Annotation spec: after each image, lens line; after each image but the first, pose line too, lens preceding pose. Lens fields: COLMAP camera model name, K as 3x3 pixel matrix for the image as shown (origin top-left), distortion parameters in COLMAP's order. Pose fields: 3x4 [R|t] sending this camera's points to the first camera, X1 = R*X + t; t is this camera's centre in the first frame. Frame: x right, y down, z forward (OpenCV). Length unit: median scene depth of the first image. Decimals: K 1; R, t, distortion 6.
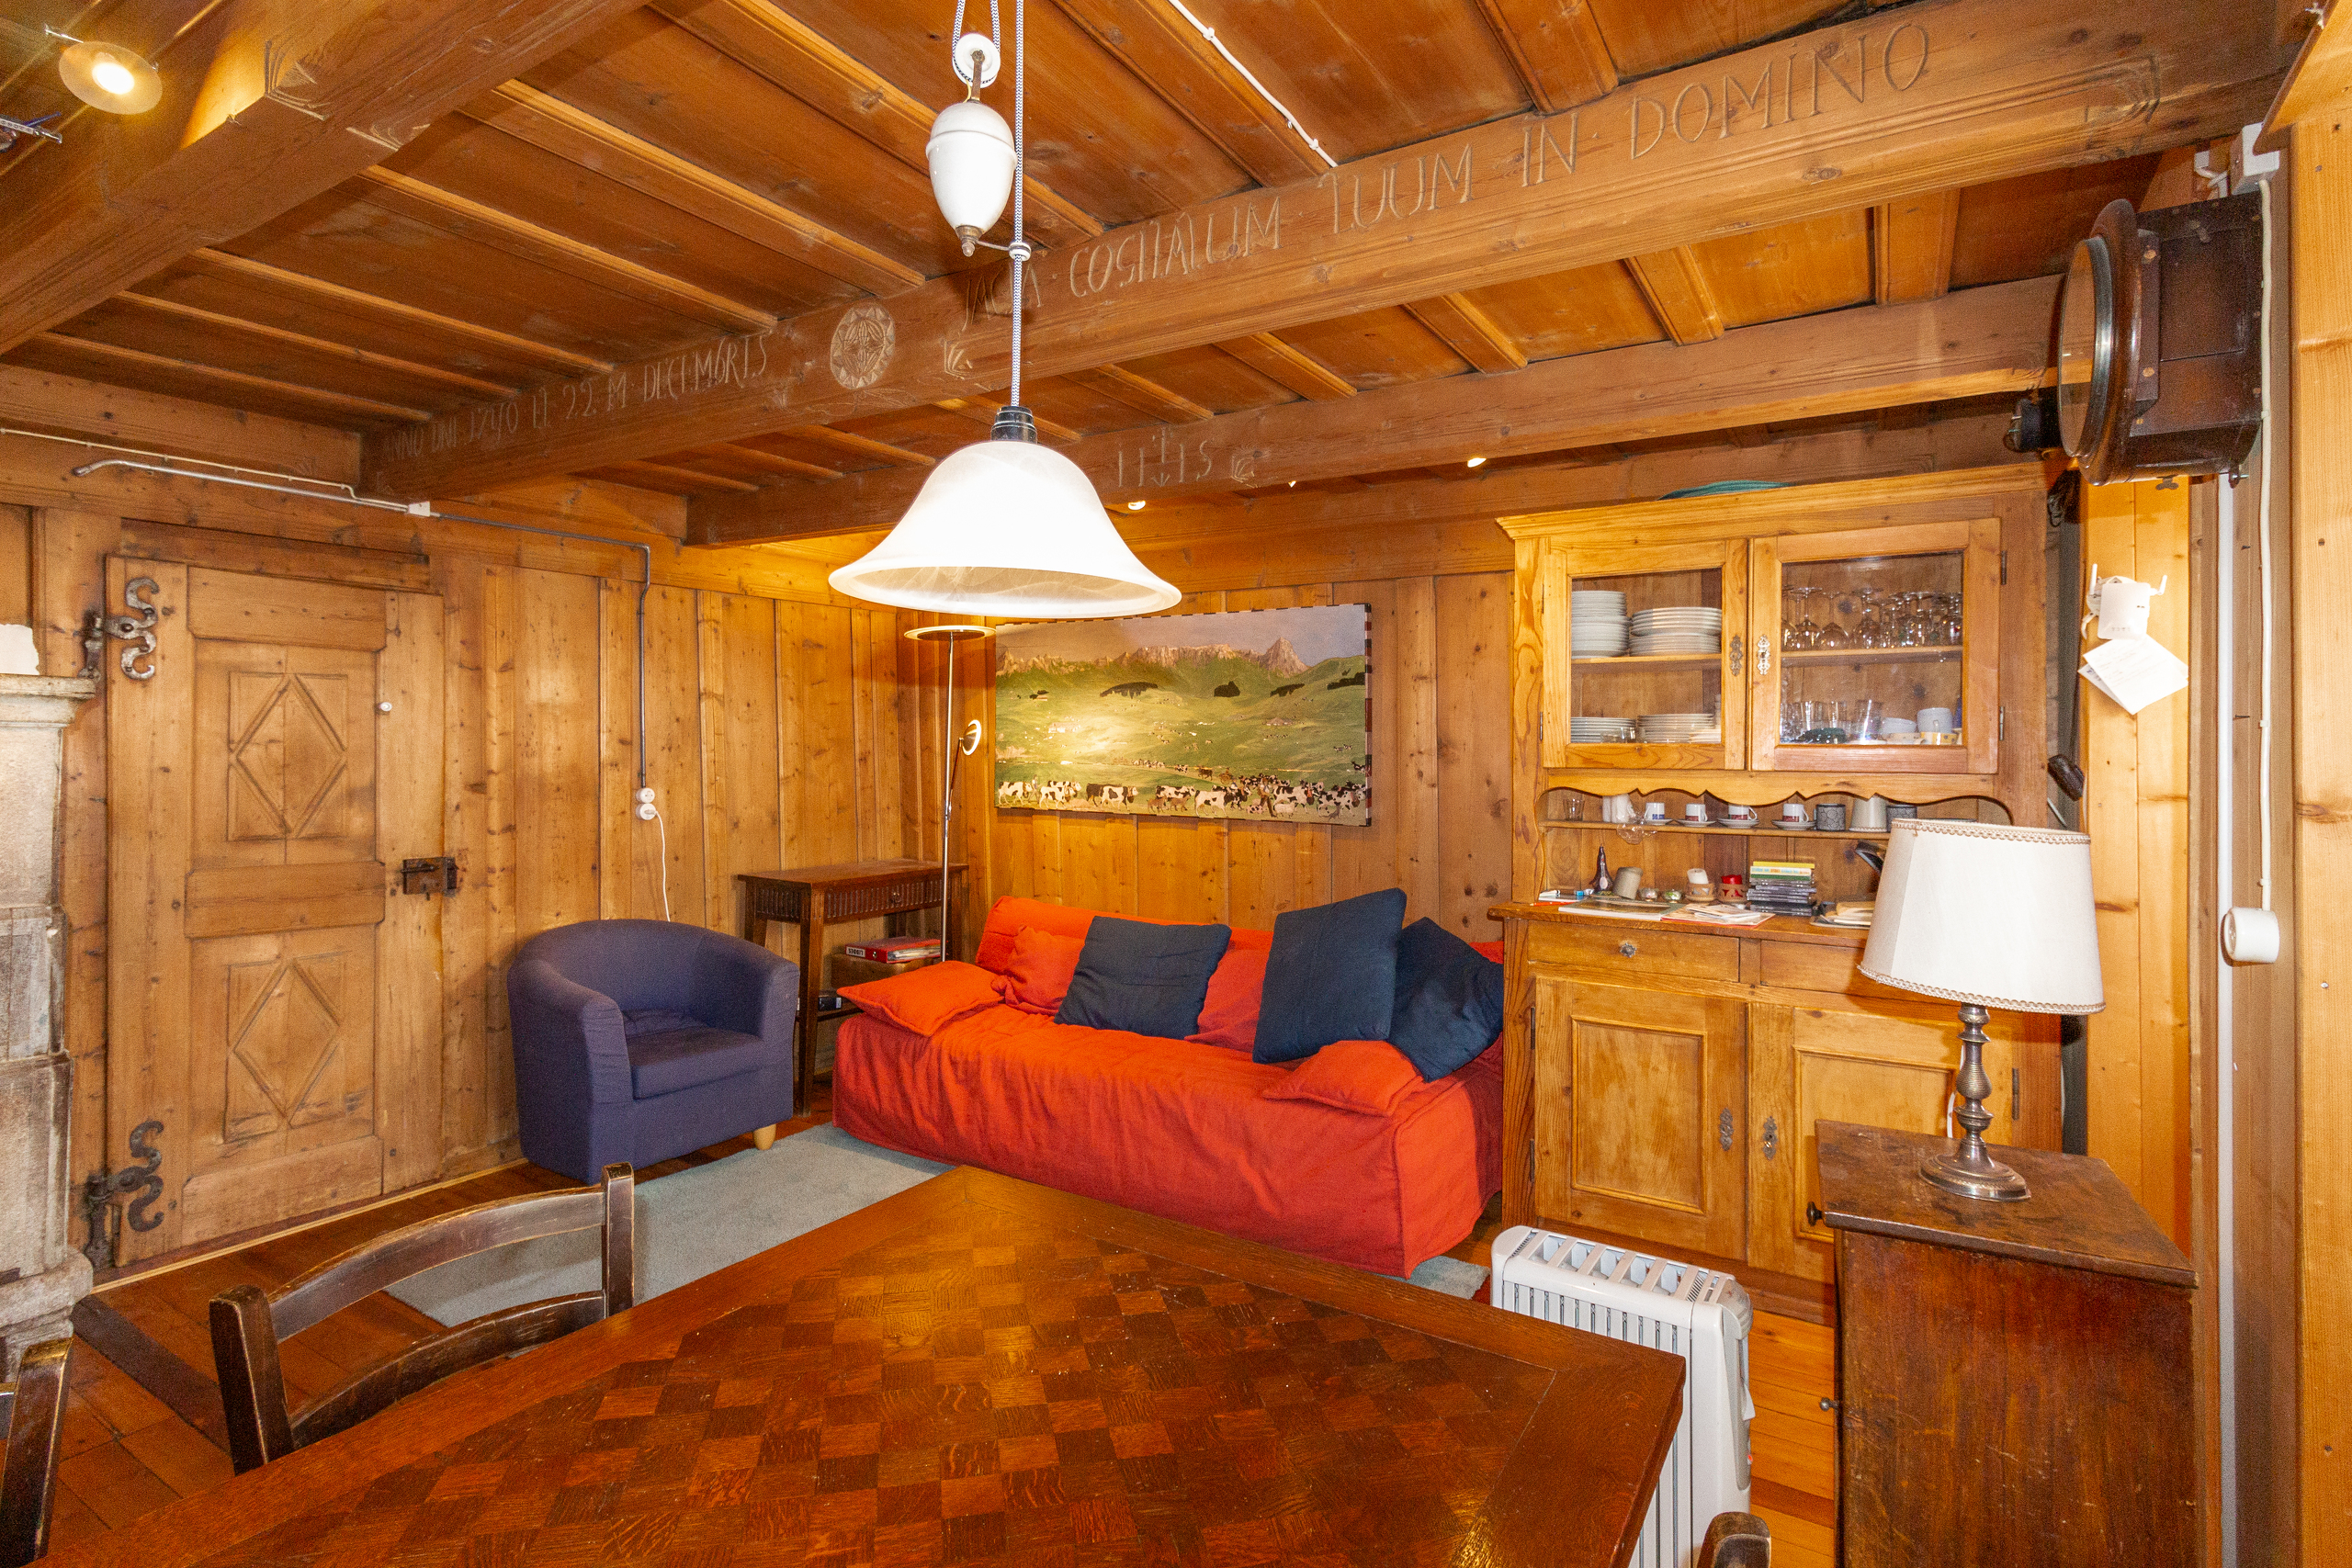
lens RADIAL K [[1151.2, 0, 1176.9], [0, 1151.2, 740.2], [0, 0, 1]] dist [0.010603, 0.000143]
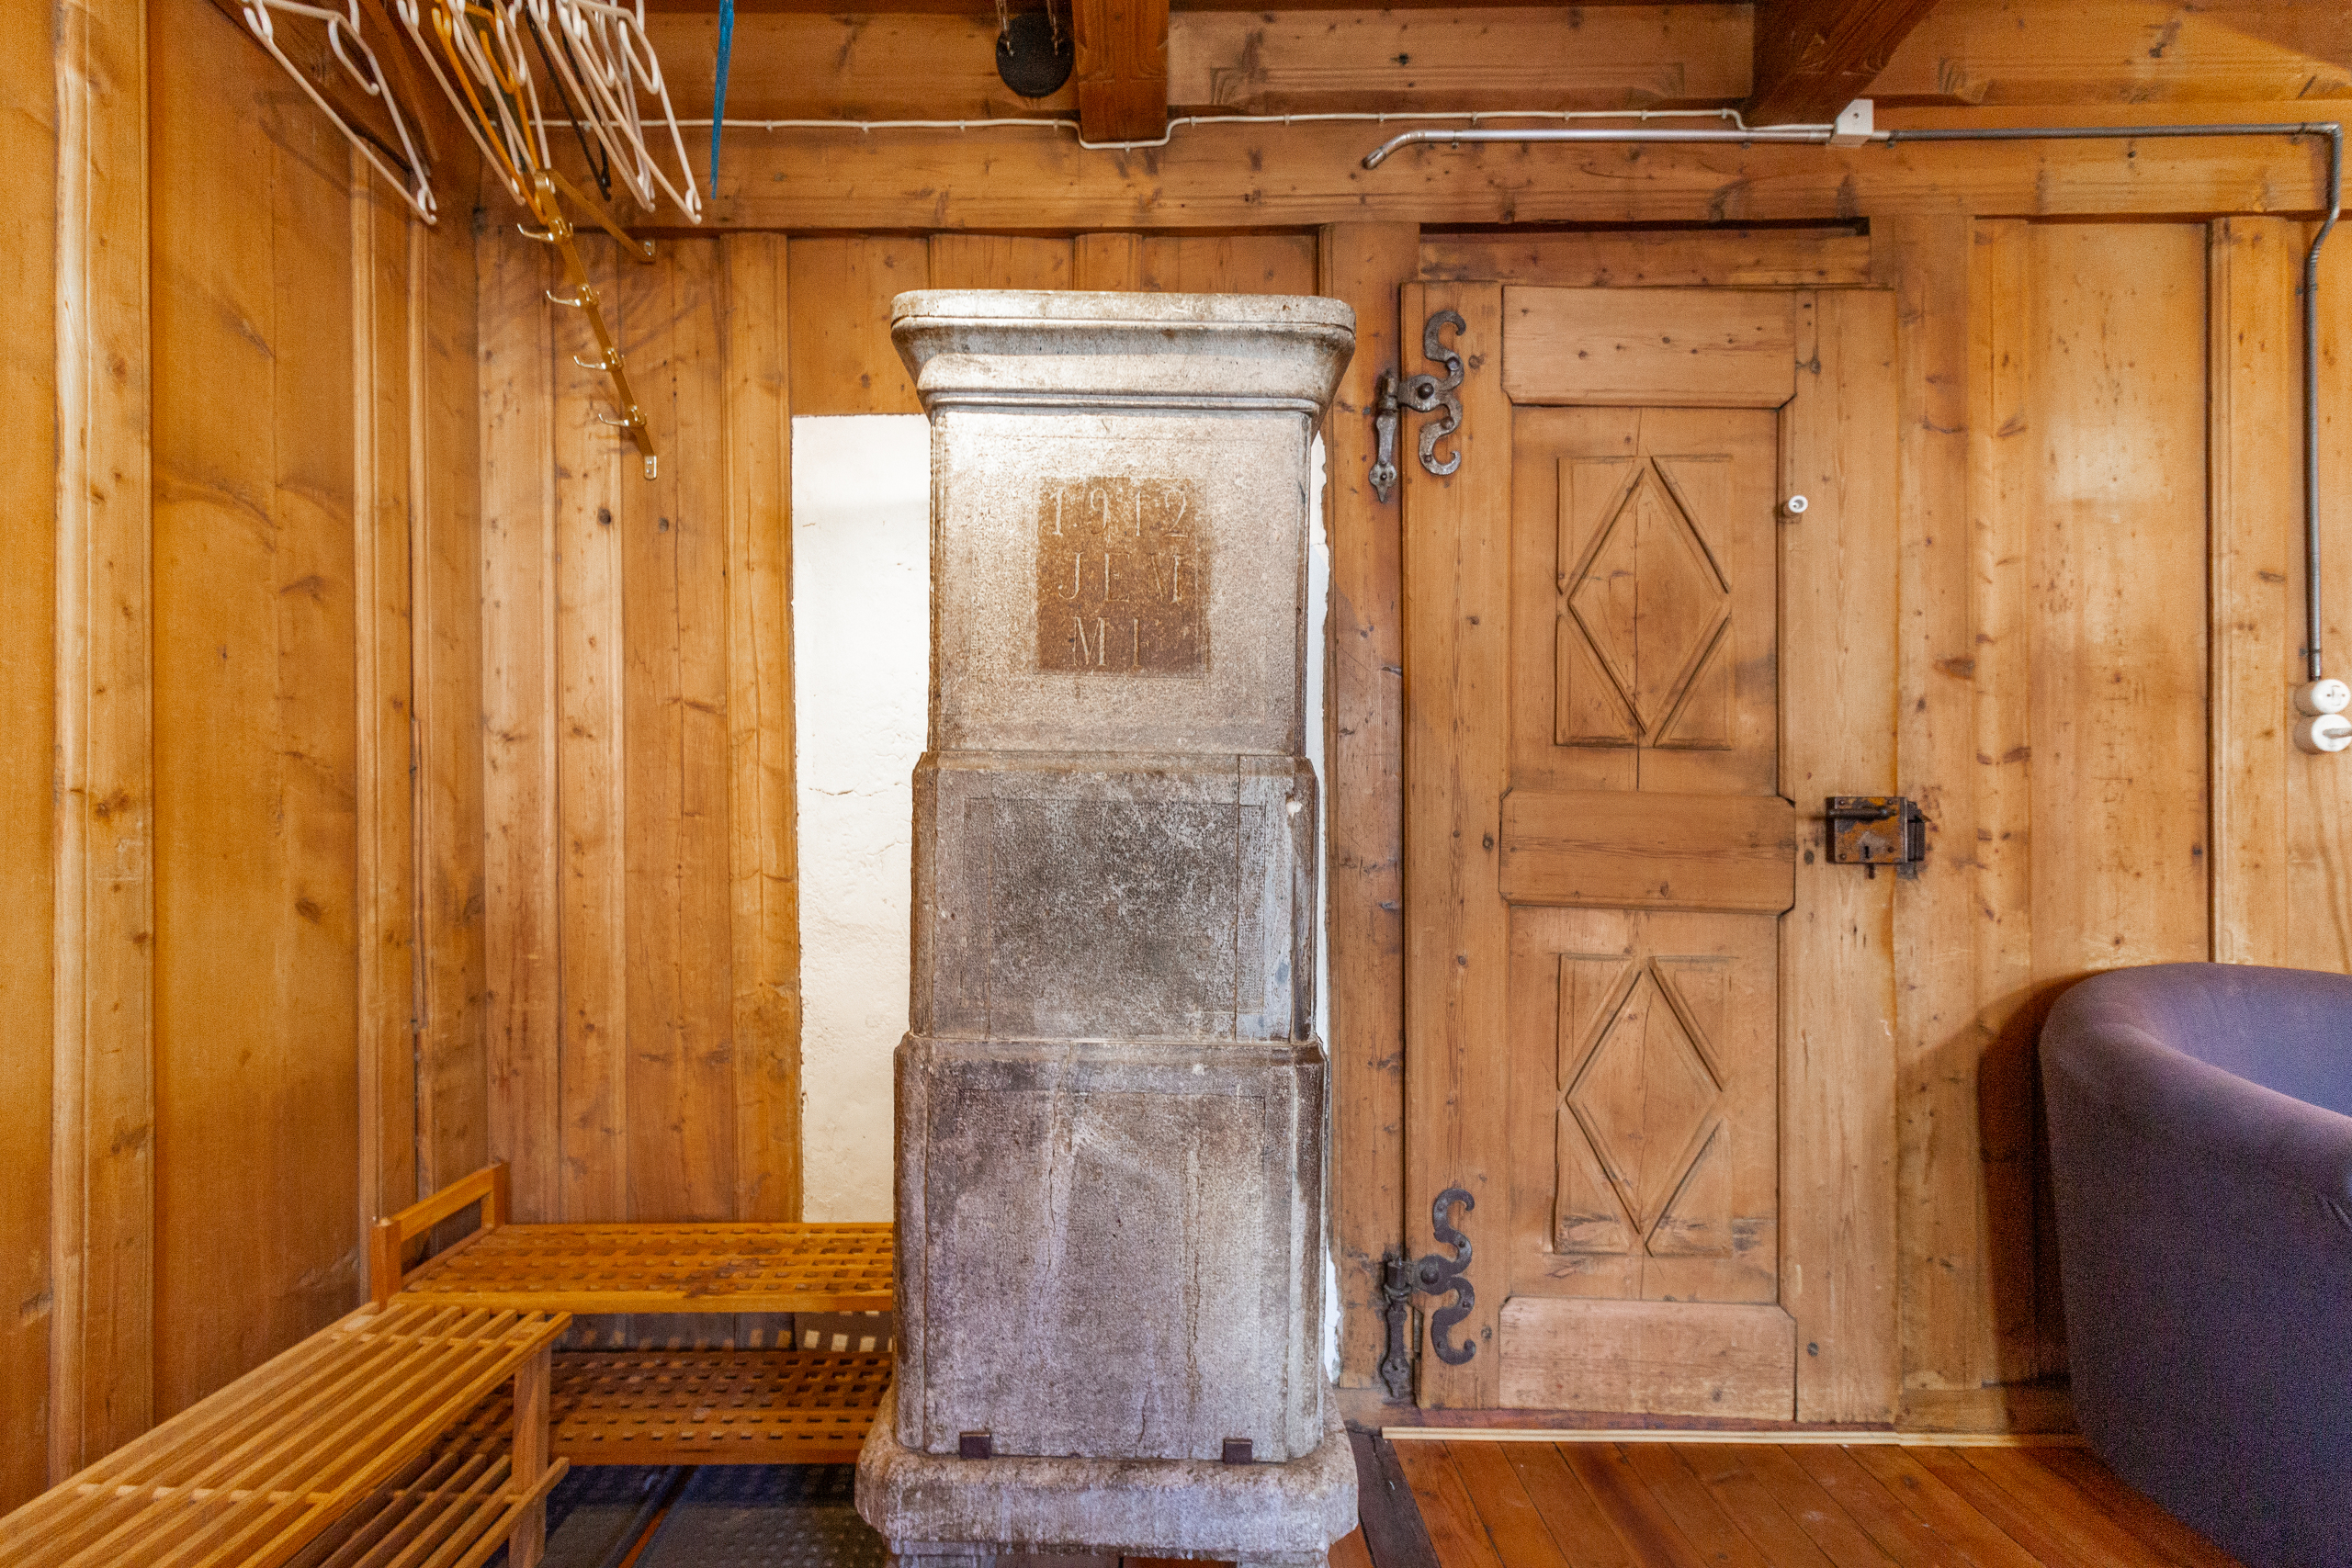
lens RADIAL K [[1119.4, 0, 1141.9], [0, 1119.4, 850.0], [0, 0, 1]] dist [0.001355, -0.000223]
pose [[0.522415, -0.000581, -0.852691, -0.430925], [0.002136, 0.999998, 0.000627, 0.136973], [0.852689, -0.002149, 0.522415, 0.508391]]
